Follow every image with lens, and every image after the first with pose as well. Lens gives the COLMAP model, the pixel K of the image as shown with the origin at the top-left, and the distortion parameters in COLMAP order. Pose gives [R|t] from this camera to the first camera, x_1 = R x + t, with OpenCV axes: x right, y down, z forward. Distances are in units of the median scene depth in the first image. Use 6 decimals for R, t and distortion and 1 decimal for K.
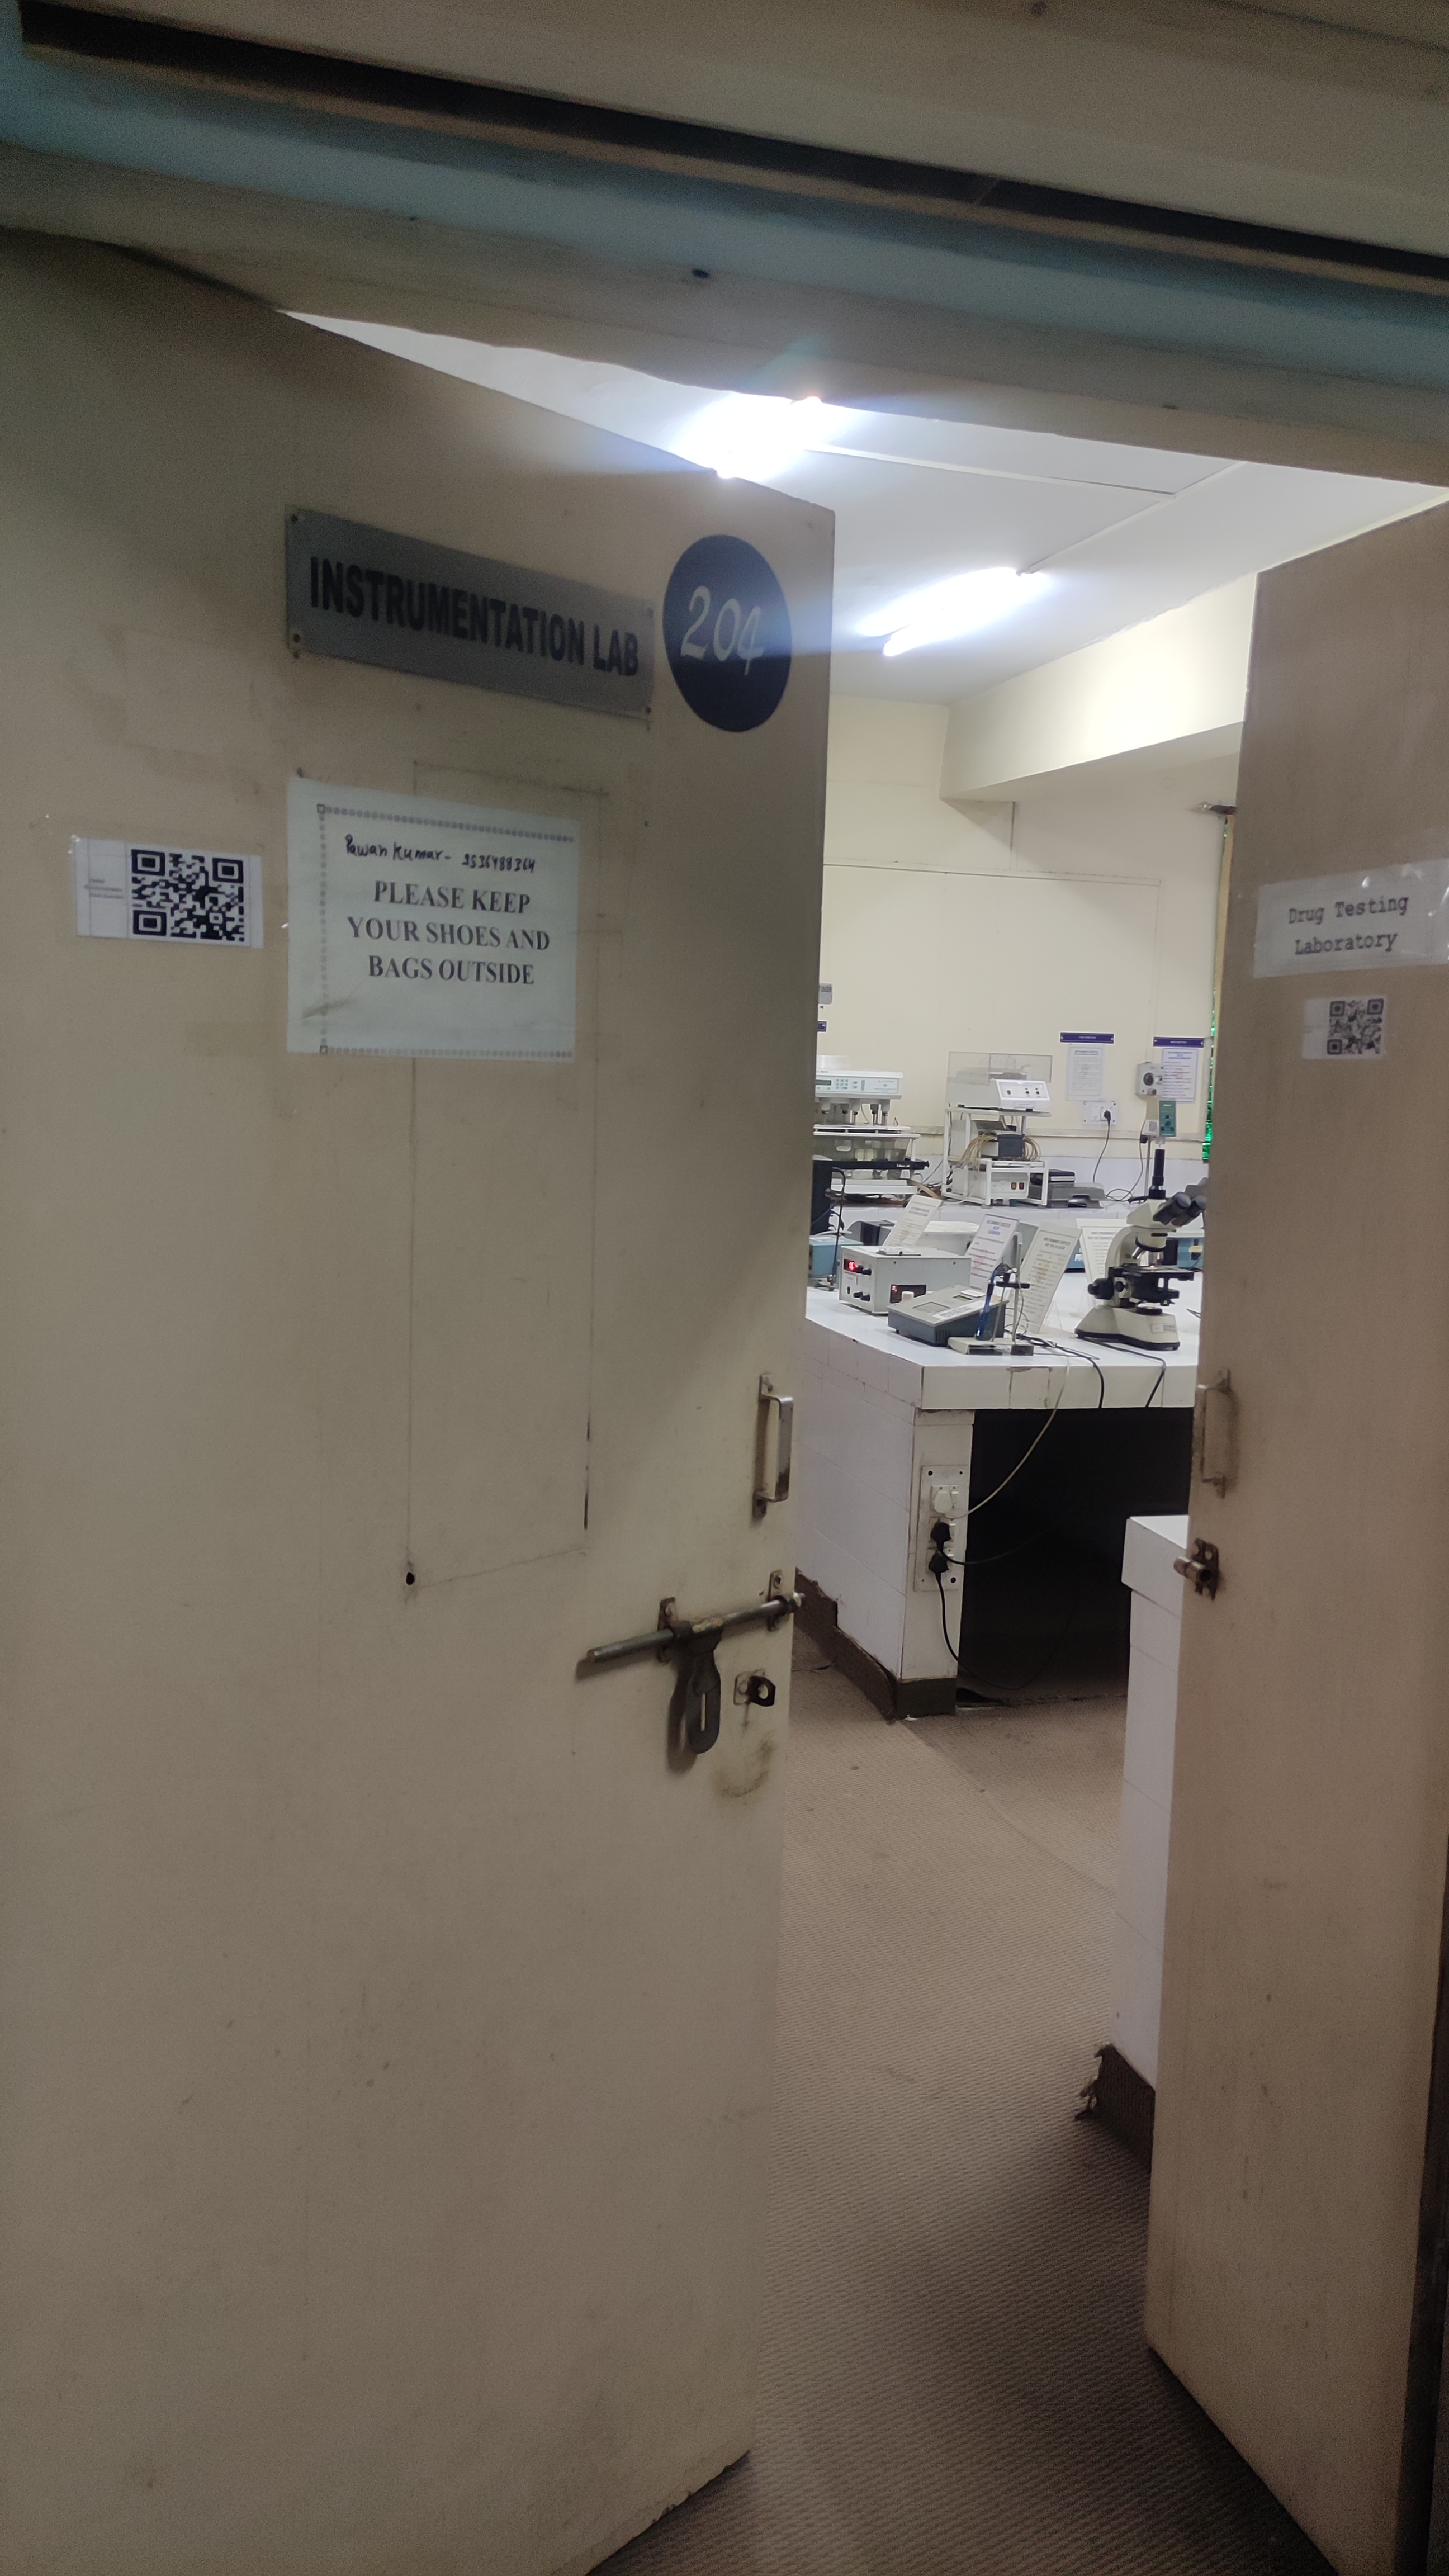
lens RADIAL K [[1921.0, 0, 724.5], [0, 1921.0, 1288.0], [0, 0, 1]] dist [0.070907, -0.059136]
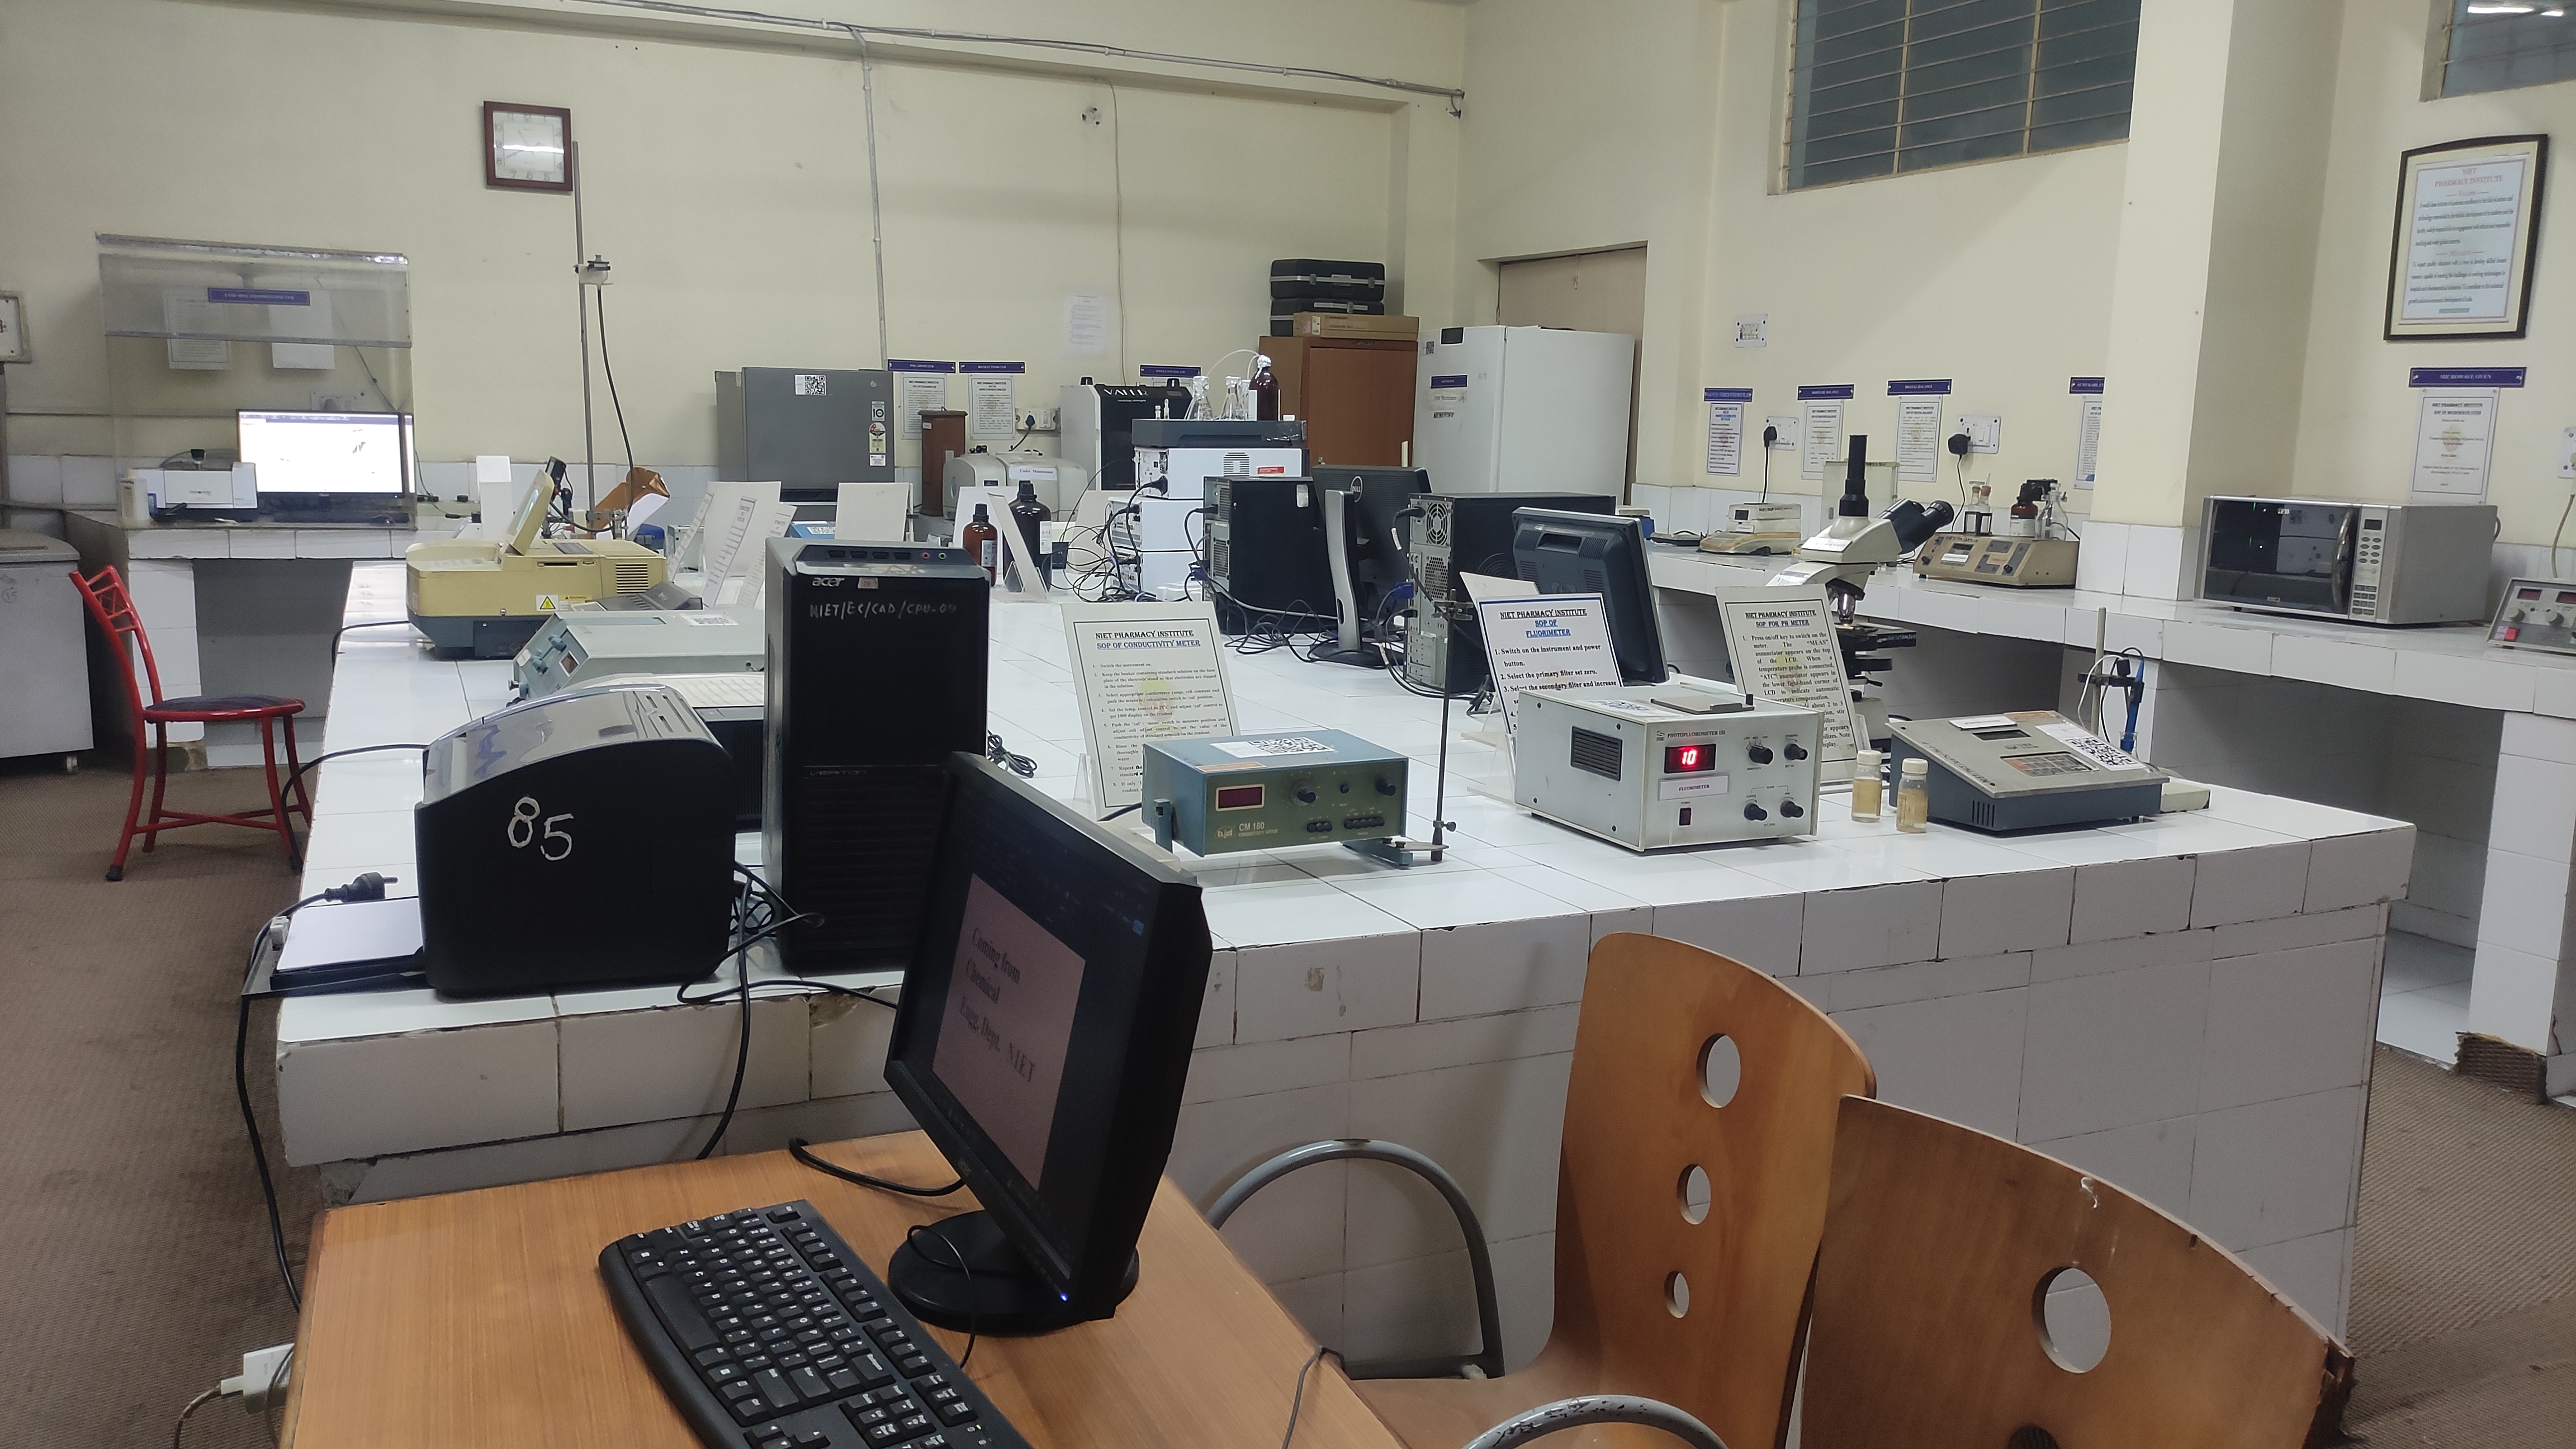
lens RADIAL K [[1921.0, 0, 1288.0], [0, 1921.0, 724.5], [0, 0, 1]] dist [0.070907, -0.059136]
pose [[-0.132114, -0.200919, 0.970658, -0.204090], [0.095190, 0.972144, 0.214183, -0.072330], [-0.986653, 0.120693, -0.109308, 0.690920]]
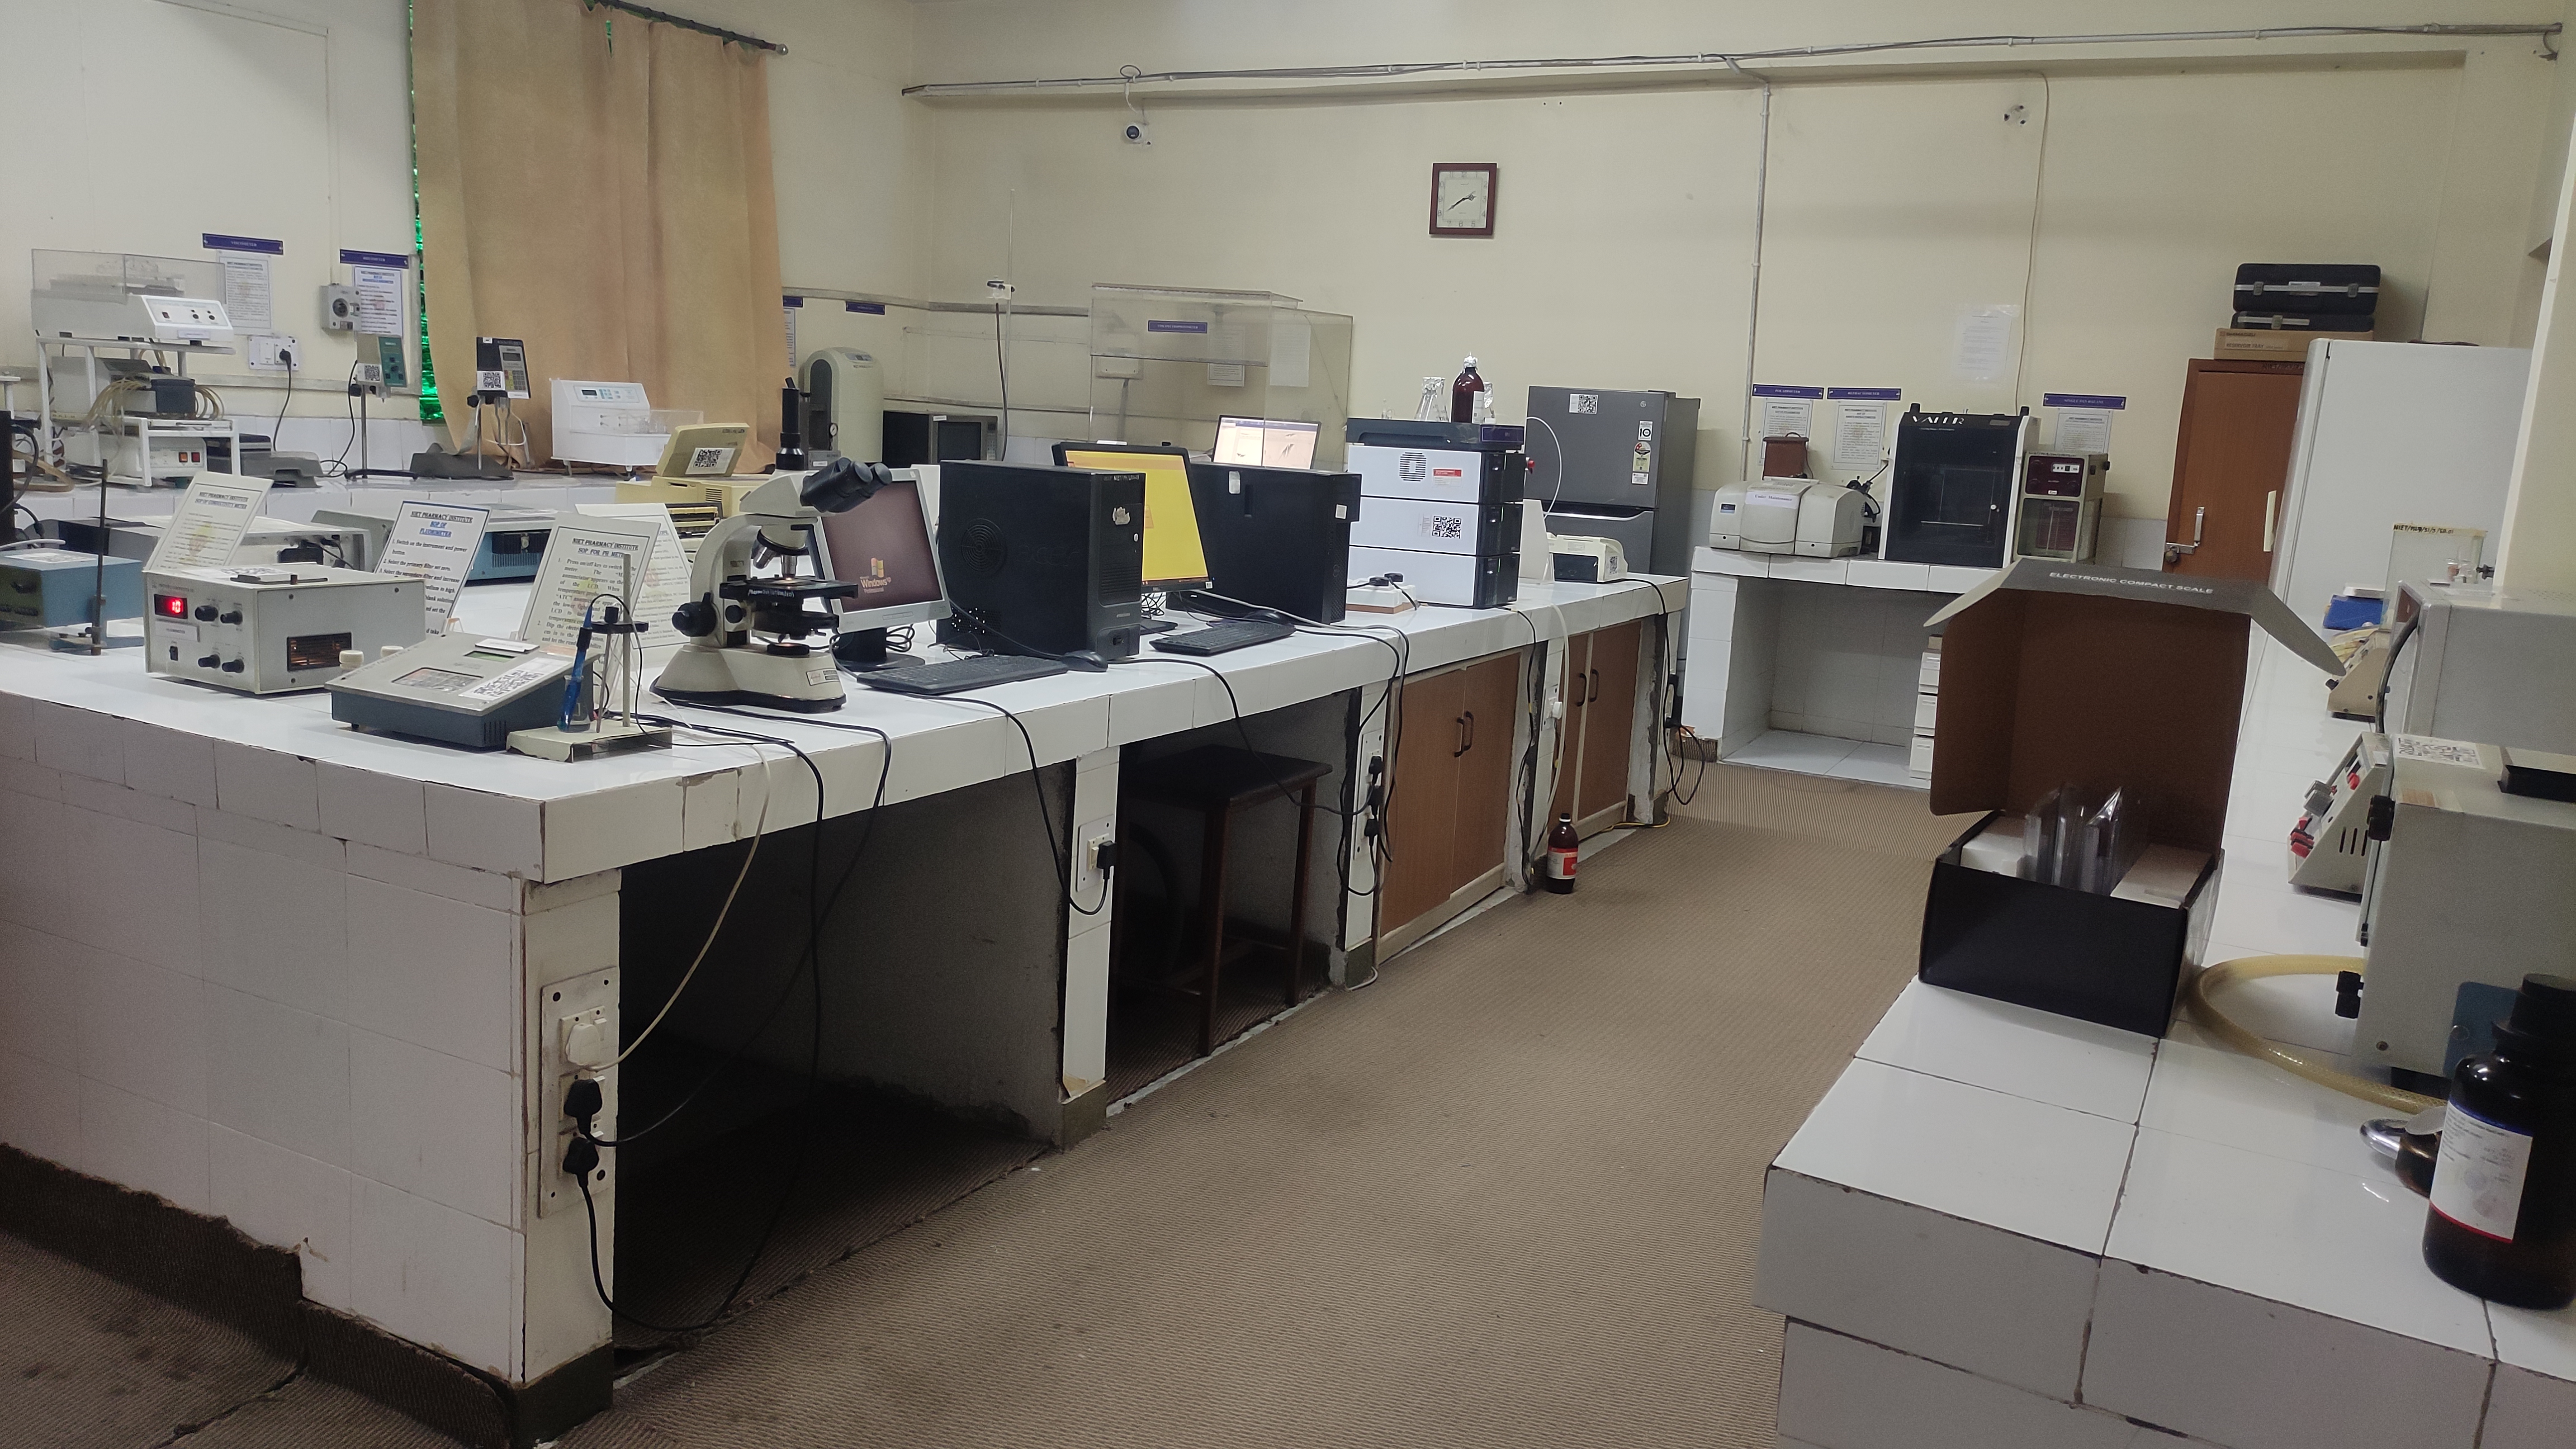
lens RADIAL K [[1921.0, 0, 1288.0], [0, 1921.0, 724.5], [0, 0, 1]] dist [0.070907, -0.059136]
pose [[0.717158, -0.114619, 0.687420, -0.054146], [0.055685, 0.992653, 0.107420, -0.012299], [-0.694682, -0.038758, 0.718272, 0.240673]]
